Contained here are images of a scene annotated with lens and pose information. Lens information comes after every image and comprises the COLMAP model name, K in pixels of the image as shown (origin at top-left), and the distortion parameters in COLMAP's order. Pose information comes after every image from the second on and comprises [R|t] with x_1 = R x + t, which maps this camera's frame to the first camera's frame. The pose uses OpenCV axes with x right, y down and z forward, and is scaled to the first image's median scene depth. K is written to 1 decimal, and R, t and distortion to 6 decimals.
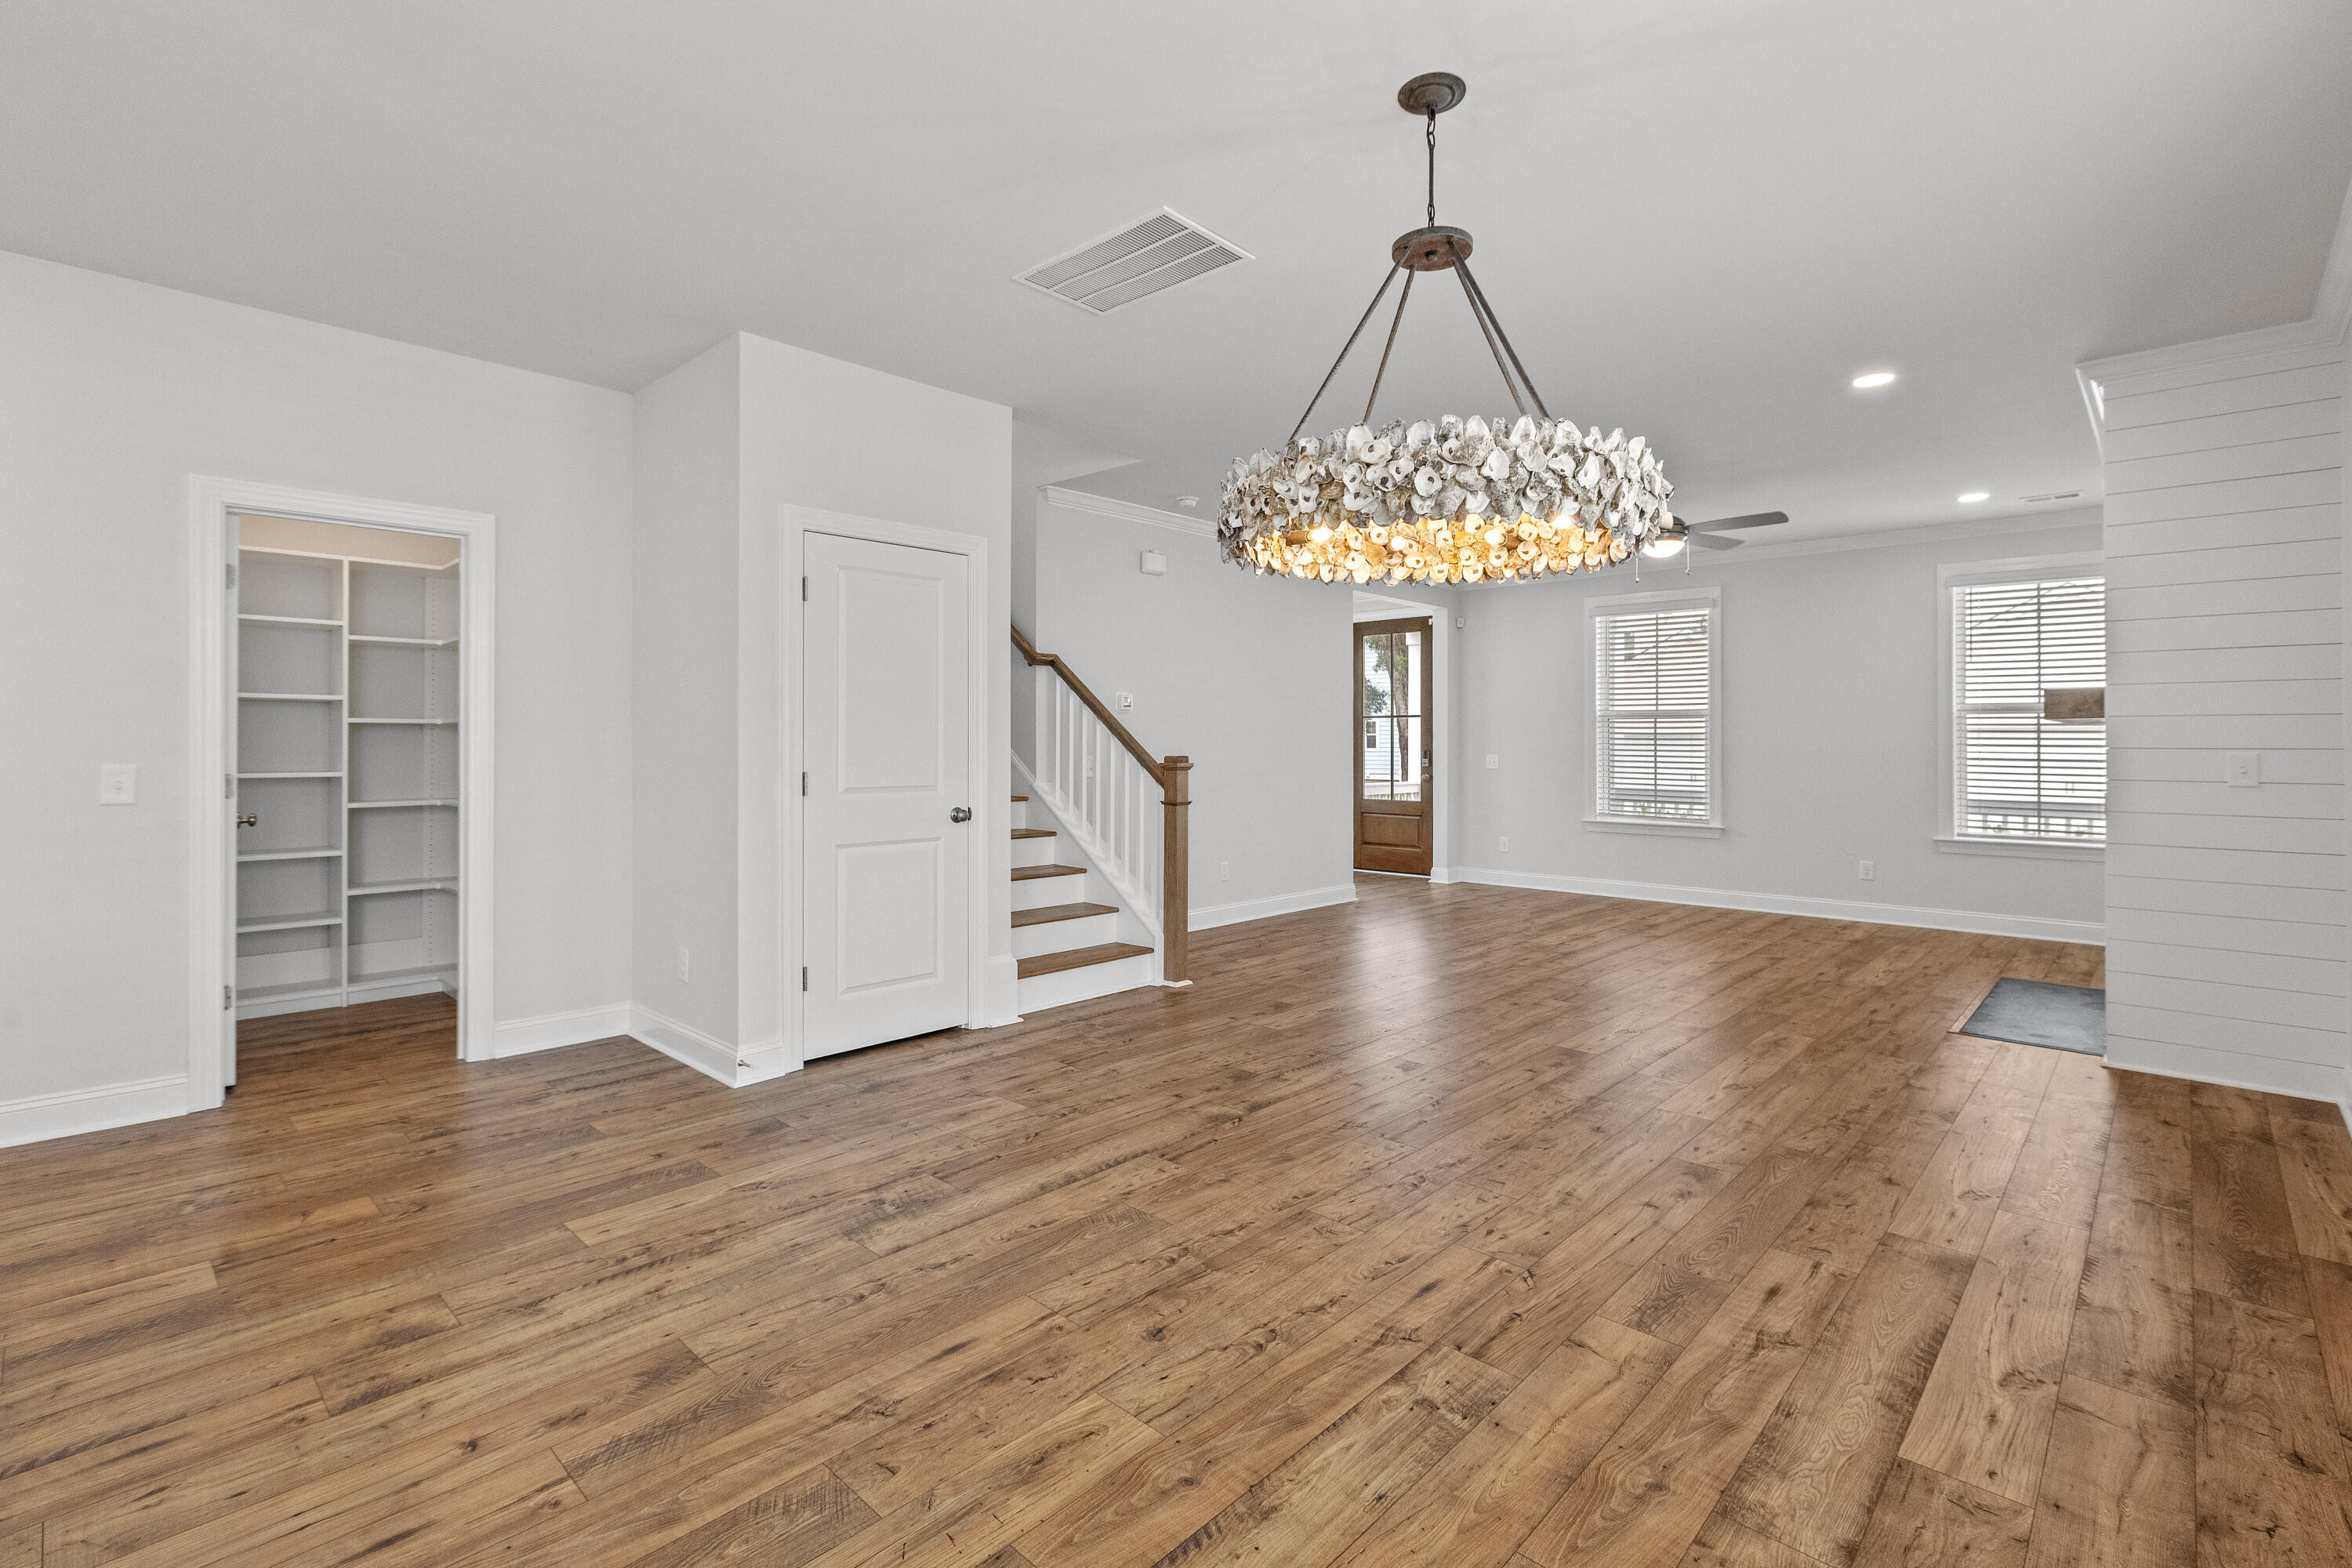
lens RADIAL K [[1067.6, 0, 1174.3], [0, 1067.6, 737.0], [0, 0, 1]] dist [0.003347, 0.000197]
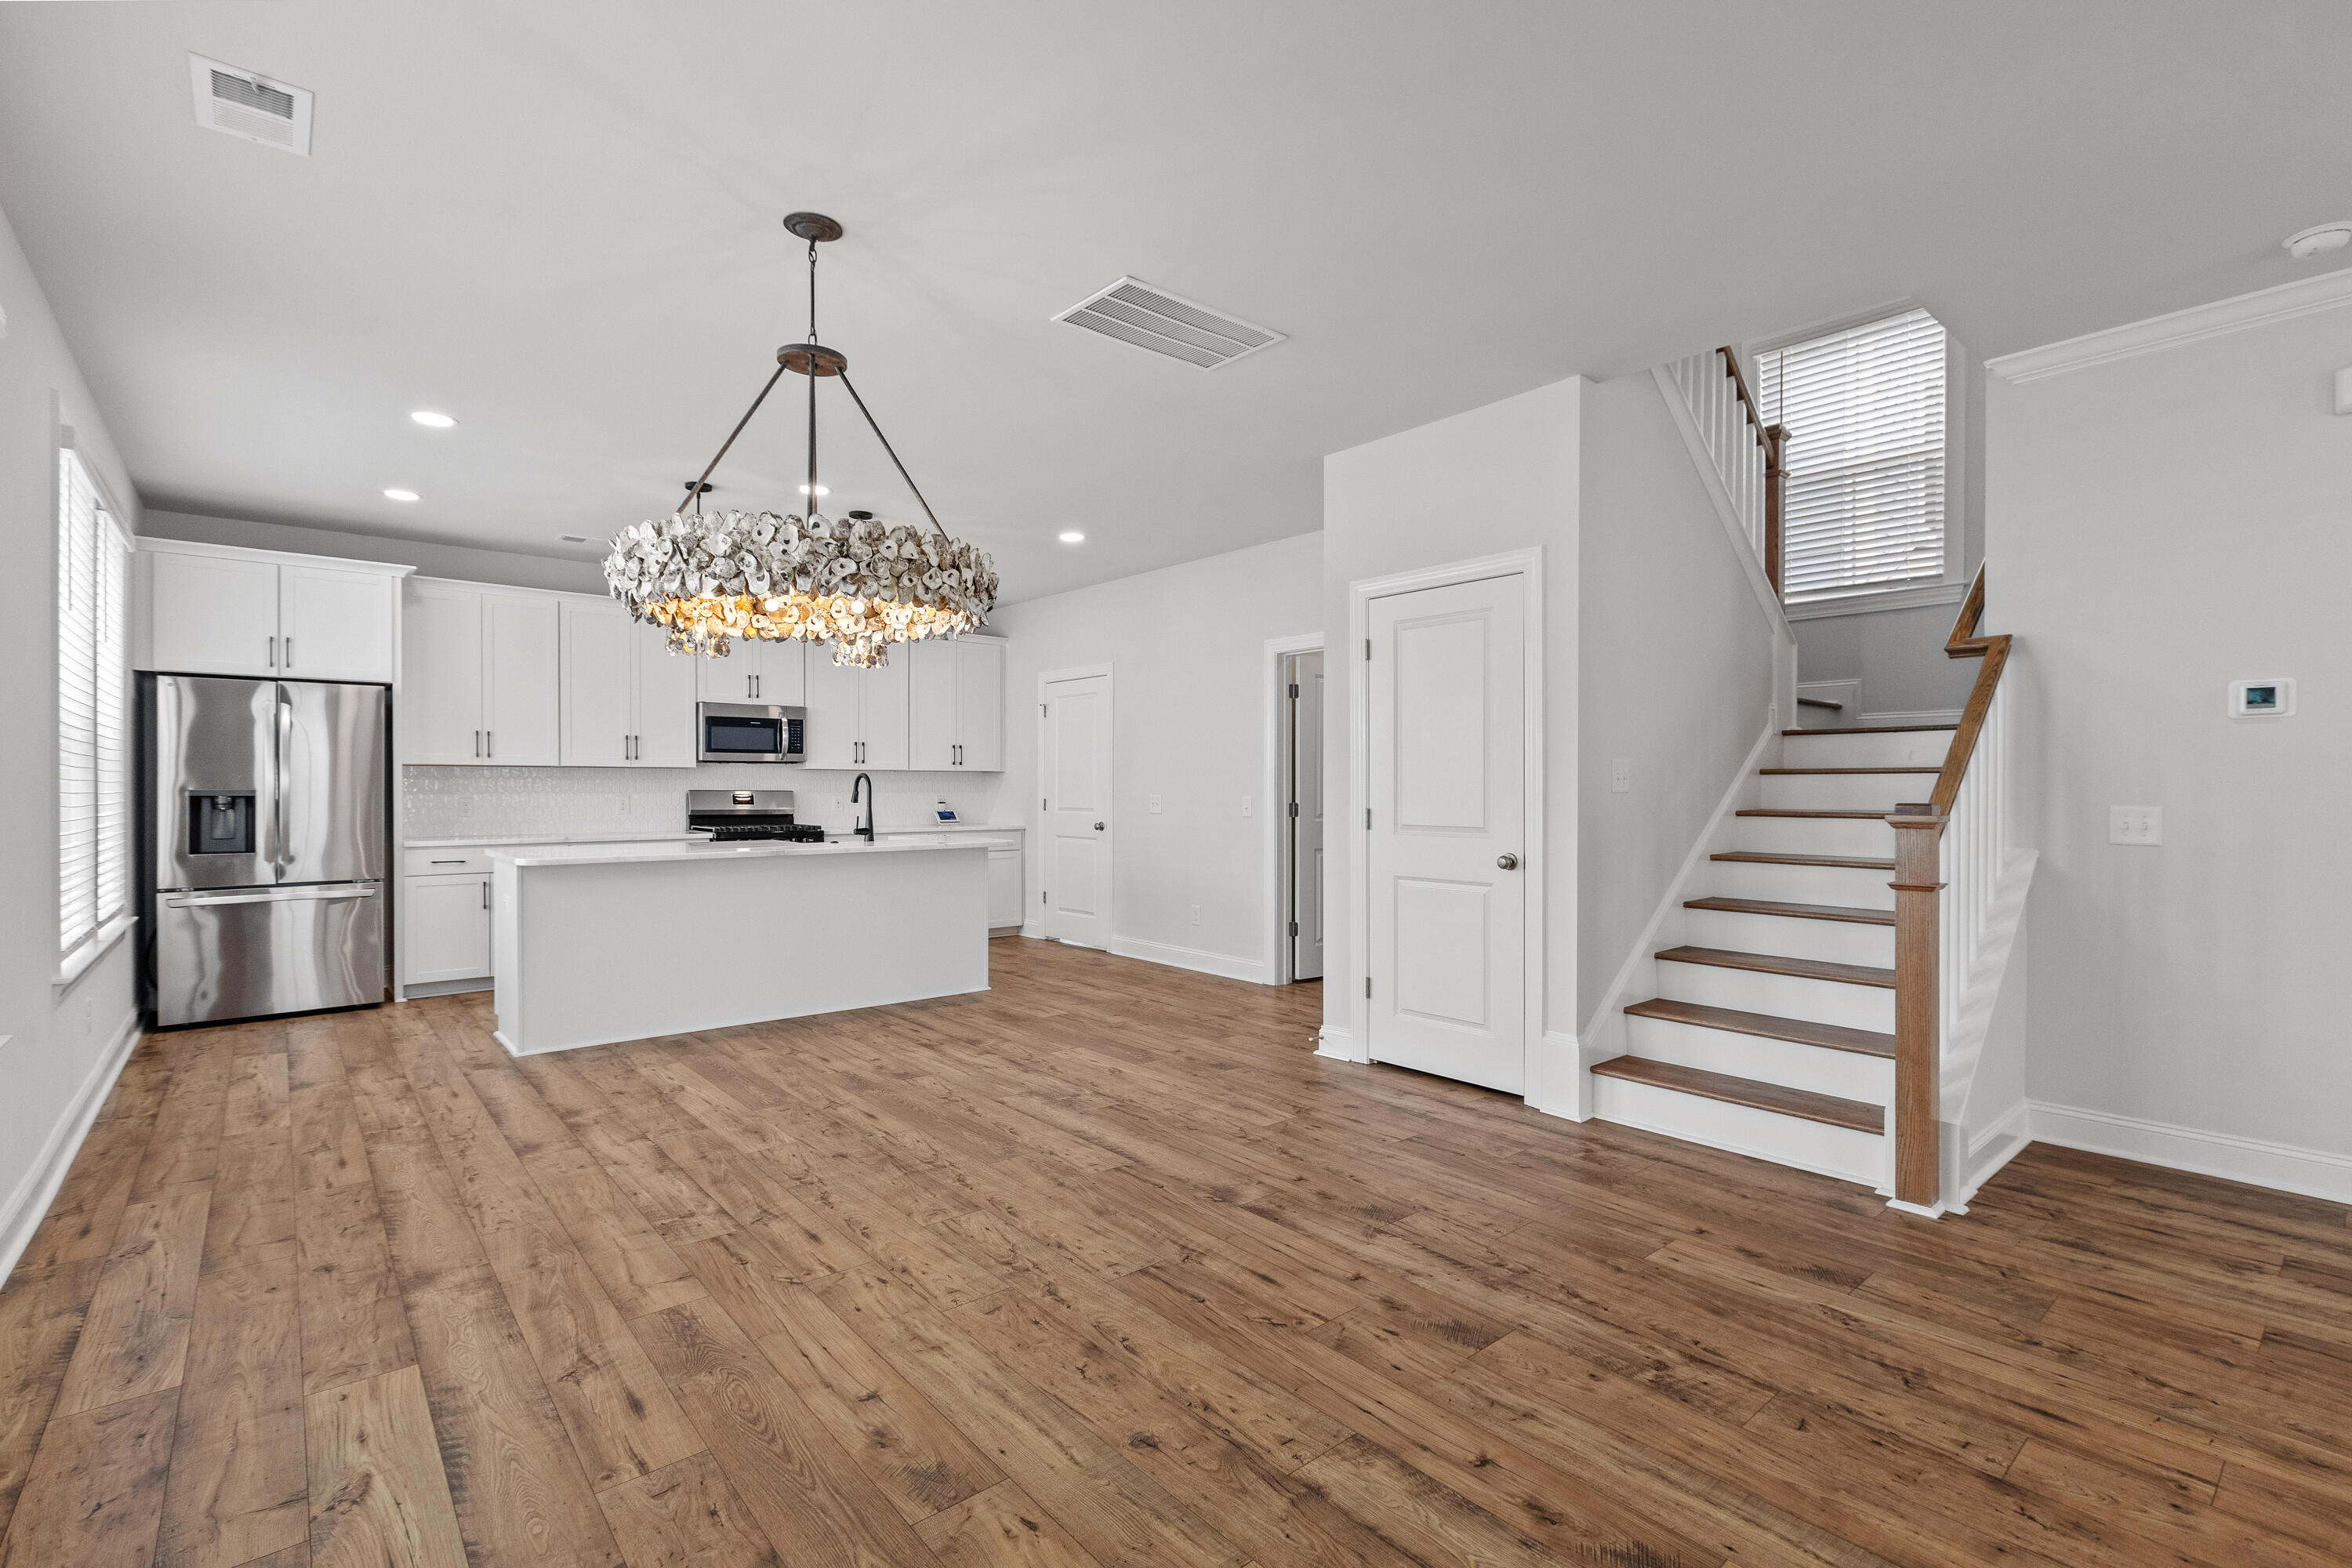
lens RADIAL K [[1058.6, 0, 1170.8], [0, 1058.6, 788.5], [0, 0, 1]] dist [0.000584, -0.000092]
pose [[-0.110573, -0.002070, -0.993866, 1.259686], [0.006511, 0.999975, -0.002807, 0.019886], [0.993847, -0.006782, -0.110557, 1.408960]]
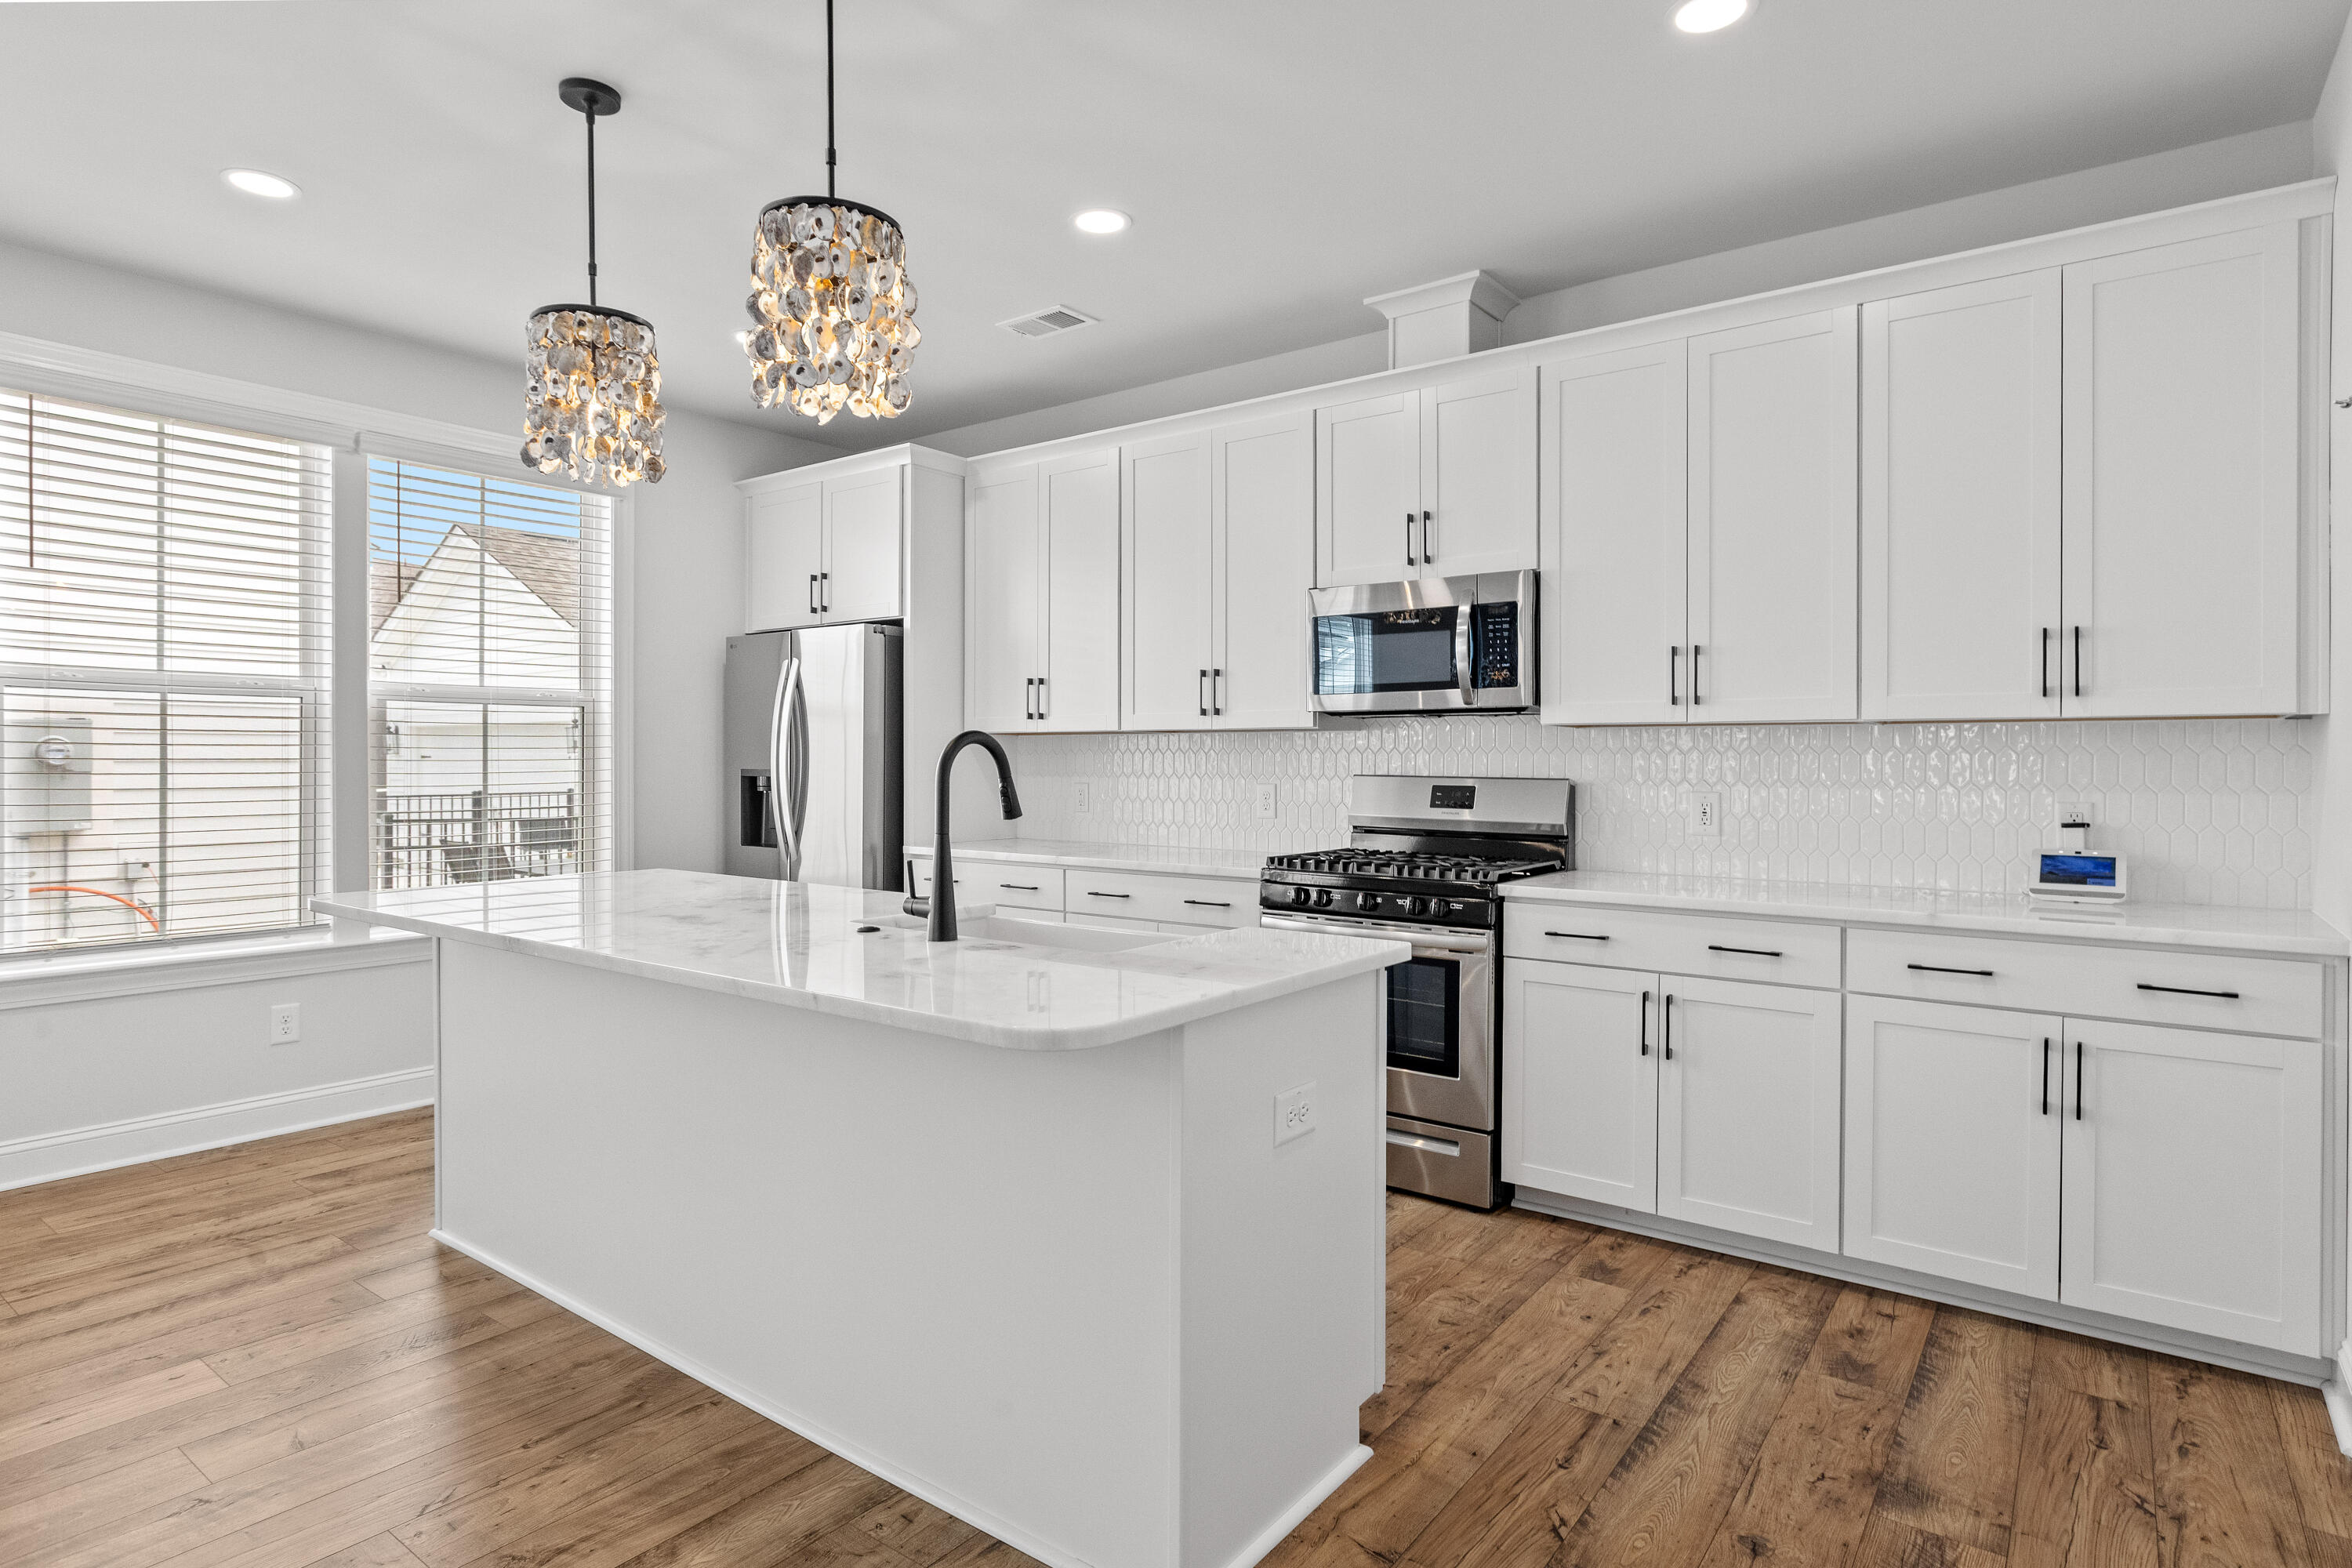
lens RADIAL K [[1247.9, 0, 1173.7], [0, 1247.9, 766.4], [0, 0, 1]] dist [0.000324, -0.001974]
pose [[-0.993853, -0.005133, -0.110591, -1.015371], [-0.004858, 0.999984, -0.002754, 0.002597], [0.110603, -0.002200, -0.993862, 1.402927]]
